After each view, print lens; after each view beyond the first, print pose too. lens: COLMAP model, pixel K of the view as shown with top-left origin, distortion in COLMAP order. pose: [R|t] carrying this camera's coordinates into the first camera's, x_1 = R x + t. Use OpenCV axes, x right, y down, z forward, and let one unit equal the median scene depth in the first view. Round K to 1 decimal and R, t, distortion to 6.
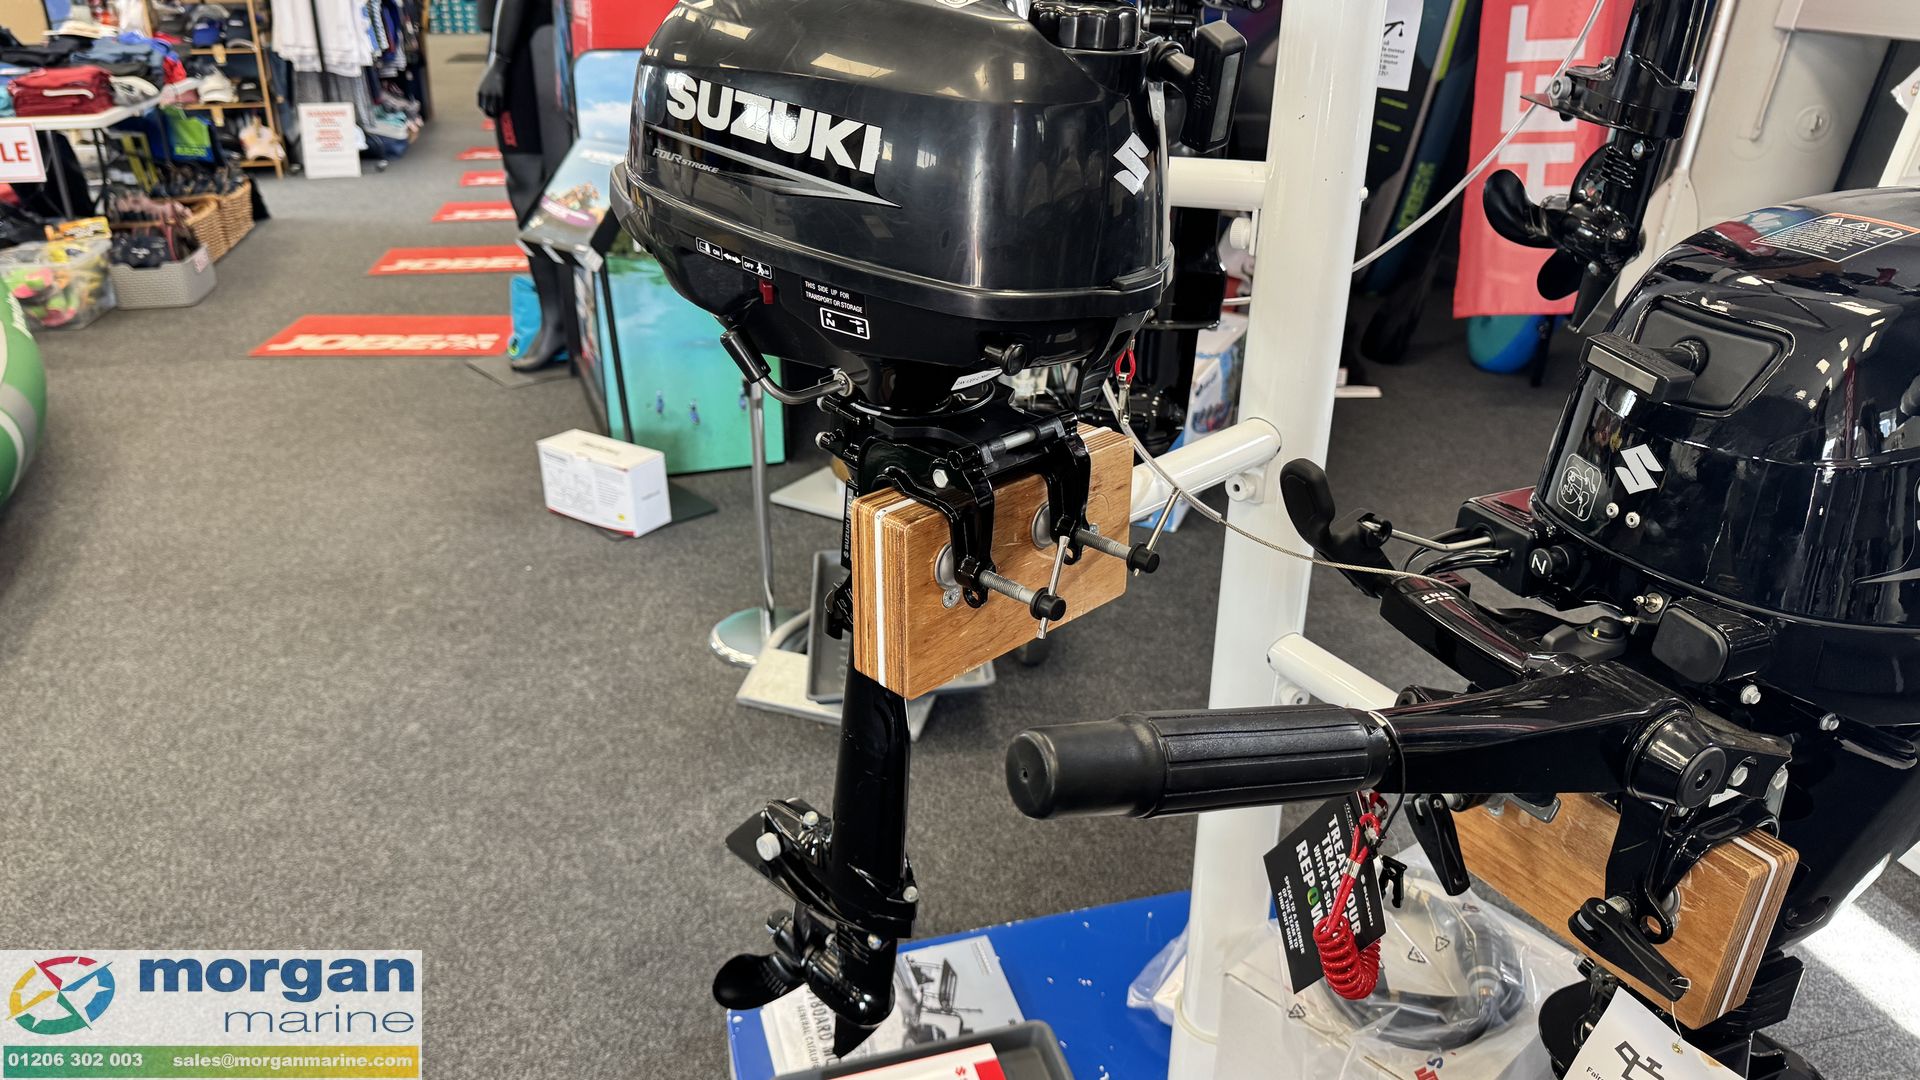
lens RADIAL K [[1382.6, 0, 963.7], [0, 1382.6, 500.1], [0, 0, 1]] dist [0.074671, -0.122961]
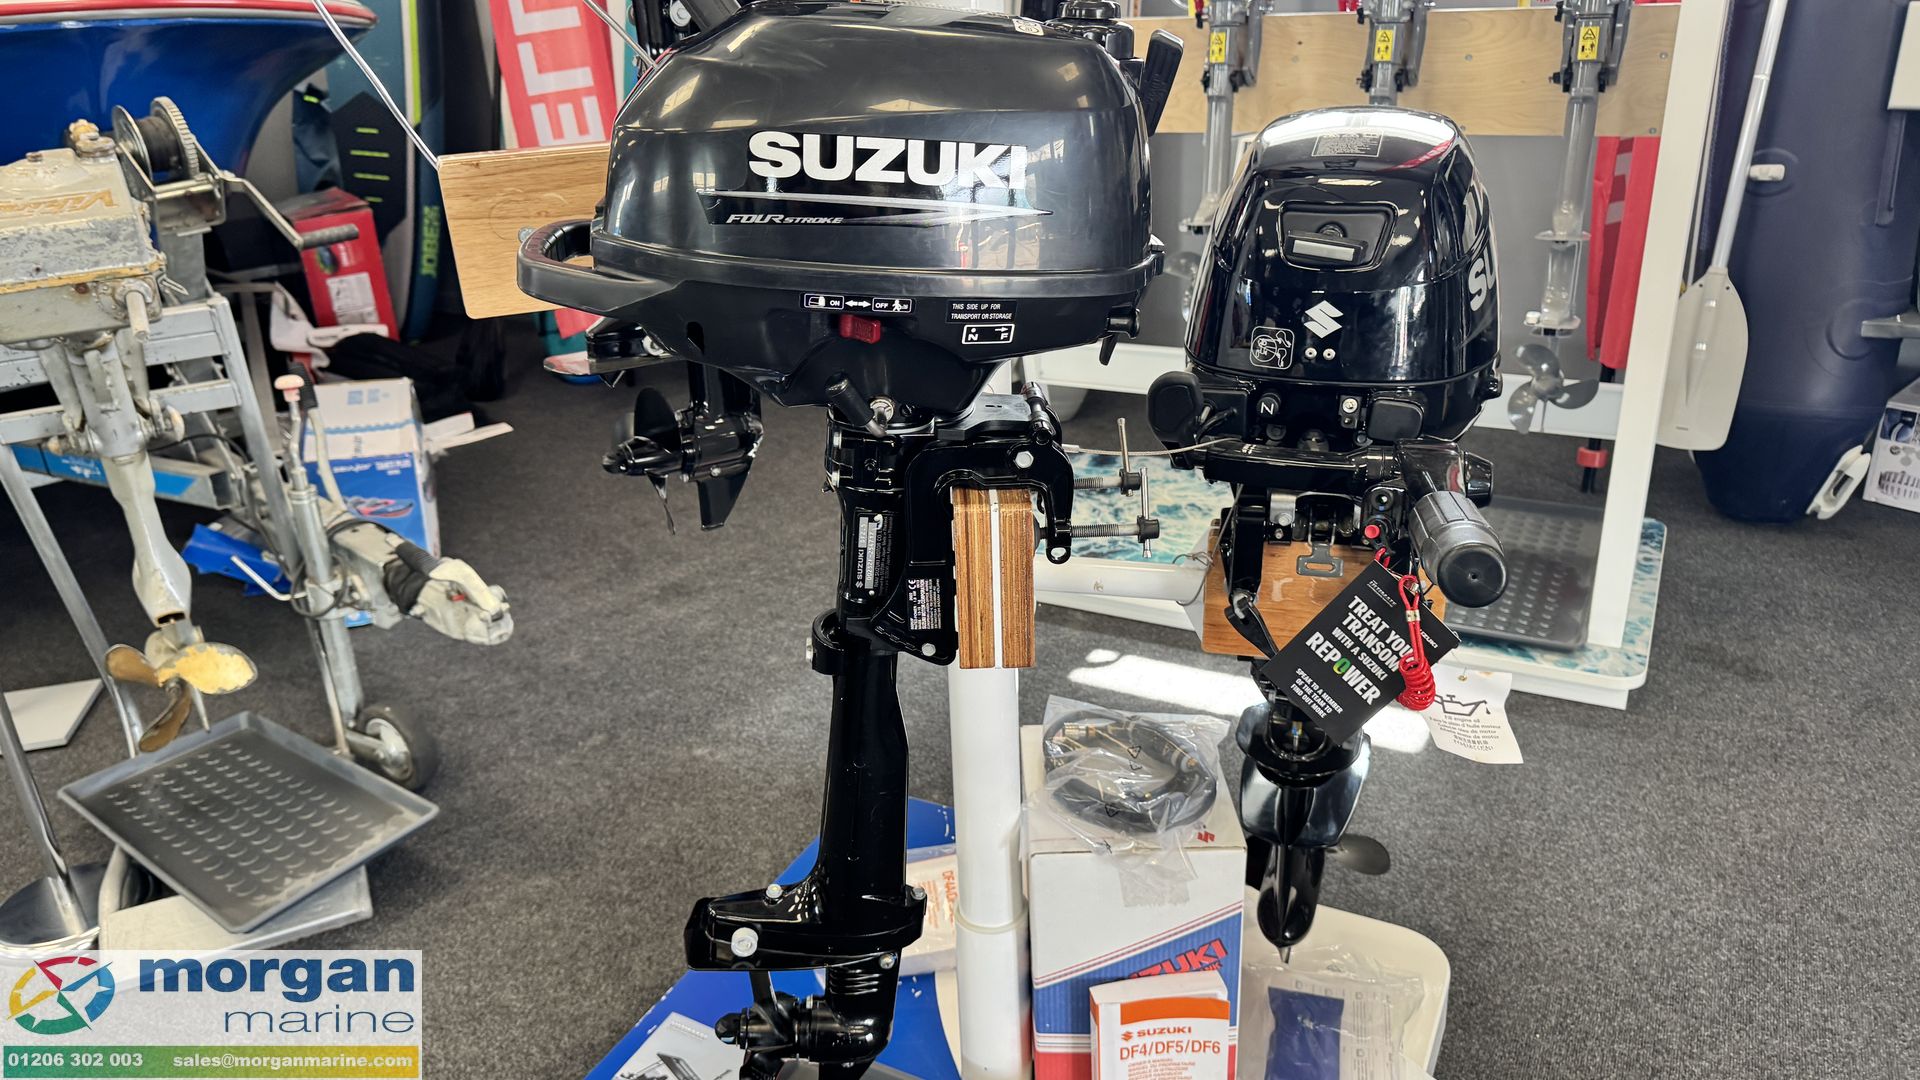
lens RADIAL K [[1382.6, 0, 963.7], [0, 1382.6, 500.1], [0, 0, 1]] dist [0.074671, -0.122961]
pose [[0.691133, -0.304239, 0.655571, -0.250074], [0.321942, 0.941713, 0.097626, -0.034668], [-0.647061, 0.143583, 0.748796, 0.066346]]
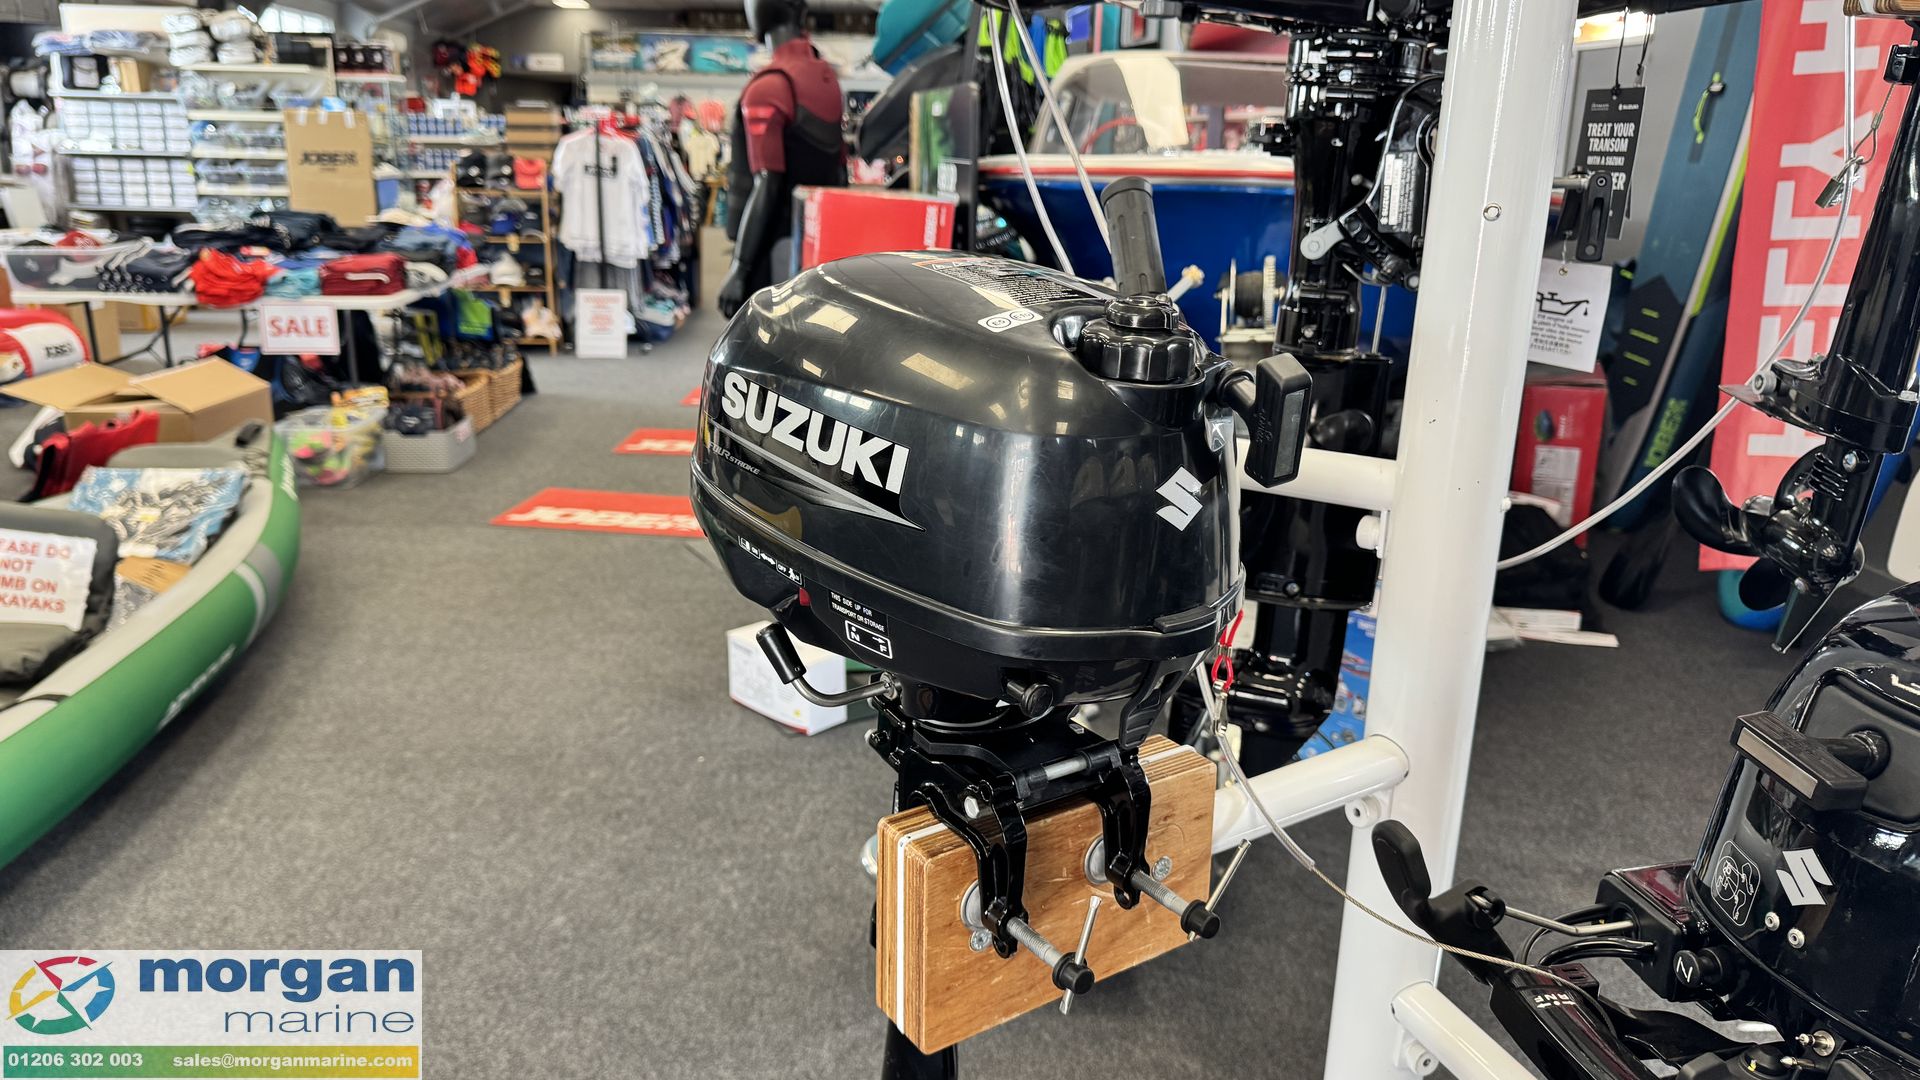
lens RADIAL K [[1382.6, 0, 963.7], [0, 1382.6, 500.1], [0, 0, 1]] dist [0.074671, -0.122961]
pose [[0.984186, 0.061634, -0.166067, 0.037388], [-0.083005, 0.988681, -0.124984, -0.032716], [0.156484, 0.136792, 0.978162, 0.024625]]
